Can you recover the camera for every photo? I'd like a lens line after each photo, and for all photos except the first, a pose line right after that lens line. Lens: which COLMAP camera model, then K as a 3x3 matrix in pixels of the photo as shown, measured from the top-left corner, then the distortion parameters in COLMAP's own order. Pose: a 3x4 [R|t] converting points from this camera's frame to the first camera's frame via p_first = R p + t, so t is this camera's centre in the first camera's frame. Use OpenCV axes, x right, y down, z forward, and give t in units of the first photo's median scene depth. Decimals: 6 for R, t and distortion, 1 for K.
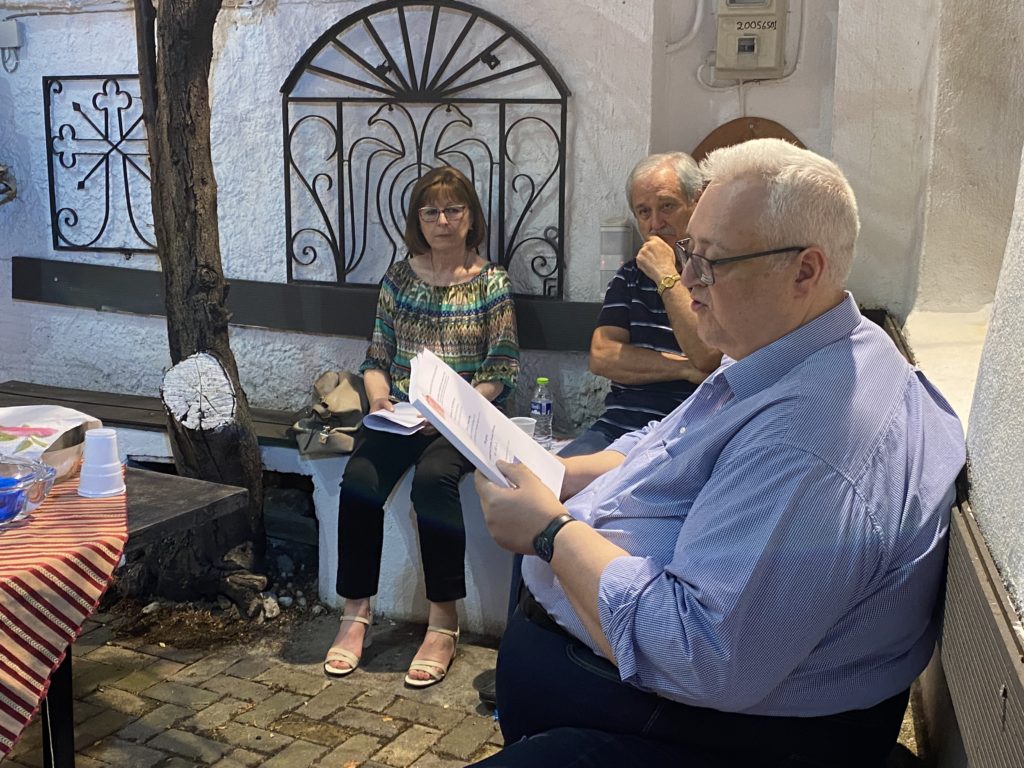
lens RADIAL K [[1305.6, 0, 512.0], [0, 1305.6, 384.0], [0, 0, 1]] dist [0.105025, -0.242746]
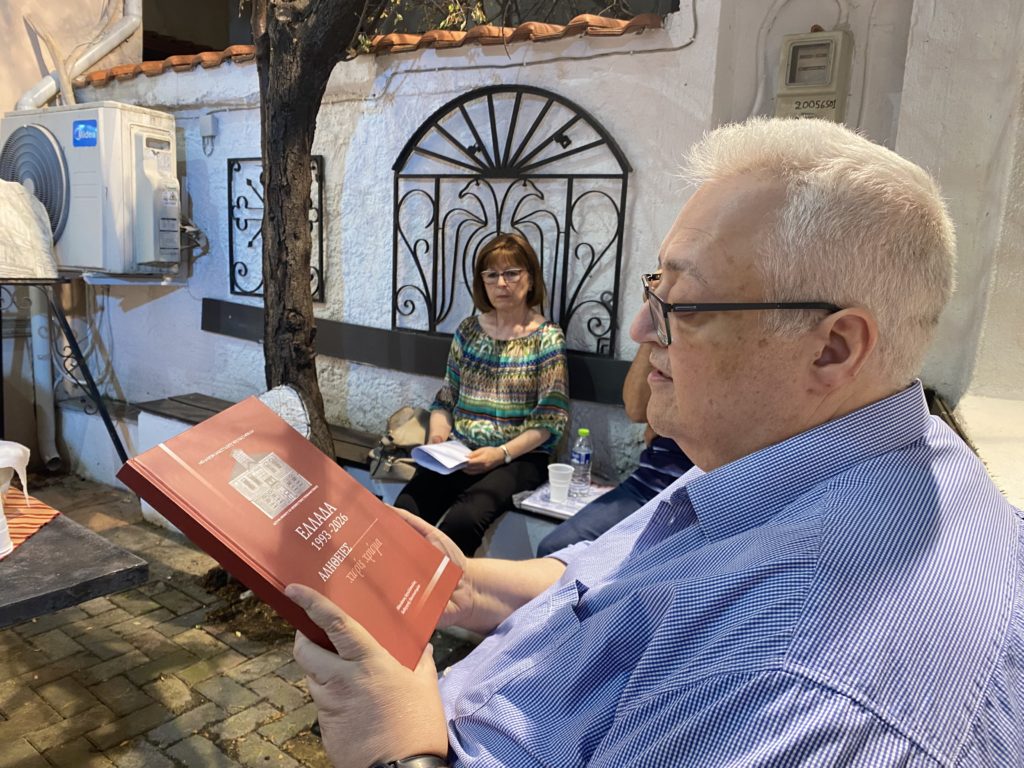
lens RADIAL K [[809.6, 0, 495.4], [0, 809.6, 391.2], [0, 0, 1]] dist [0.022656, -0.014096]
pose [[0.980692, 0.069839, -0.182665, 0.068162], [-0.071237, 0.997459, -0.001097, -0.029005], [0.182124, 0.014088, 0.983175, 0.314347]]
